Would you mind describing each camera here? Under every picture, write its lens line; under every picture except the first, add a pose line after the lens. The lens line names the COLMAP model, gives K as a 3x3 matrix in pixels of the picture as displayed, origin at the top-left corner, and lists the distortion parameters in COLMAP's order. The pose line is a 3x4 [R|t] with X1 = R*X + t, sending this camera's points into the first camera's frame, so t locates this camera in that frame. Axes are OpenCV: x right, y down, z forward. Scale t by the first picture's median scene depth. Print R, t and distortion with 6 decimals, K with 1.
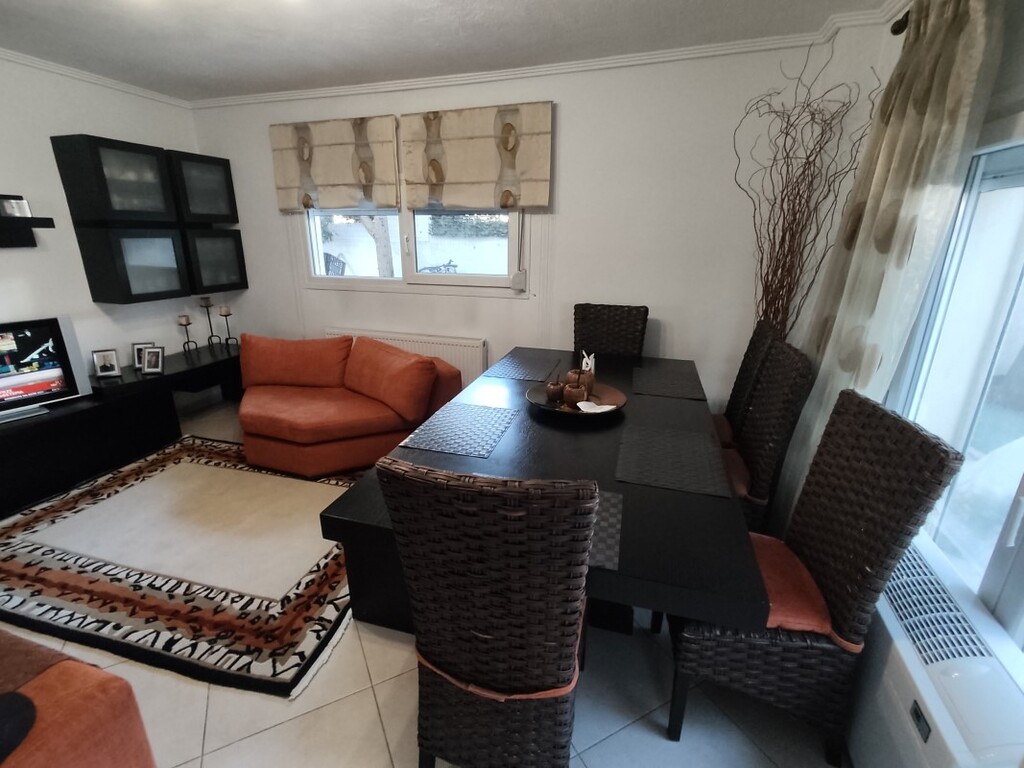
lens RADIAL K [[469.9, 0, 509.9], [0, 469.9, 389.4], [0, 0, 1]] dist [-0.007463, 0.005152]
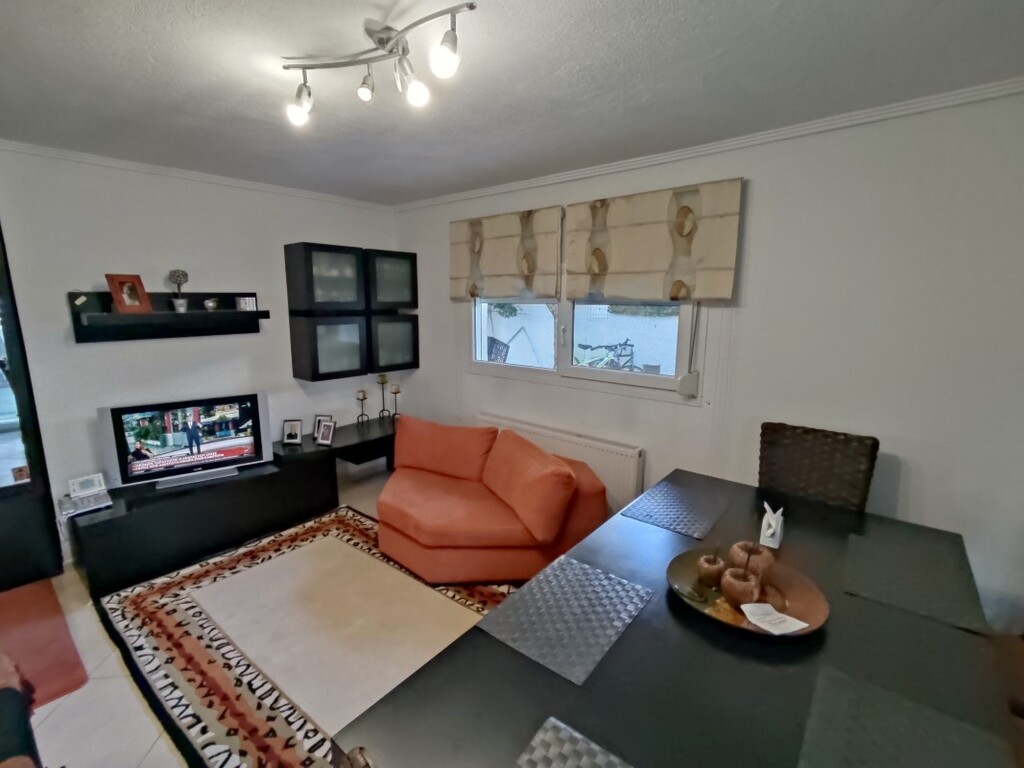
lens RADIAL K [[469.9, 0, 514.6], [0, 469.9, 380.6], [0, 0, 1]] dist [-0.007463, 0.005152]
pose [[0.923760, 0.065694, -0.377296, 0.050849], [-0.119612, 0.985385, -0.121280, -0.110524], [0.363815, 0.157163, 0.918117, 0.149248]]
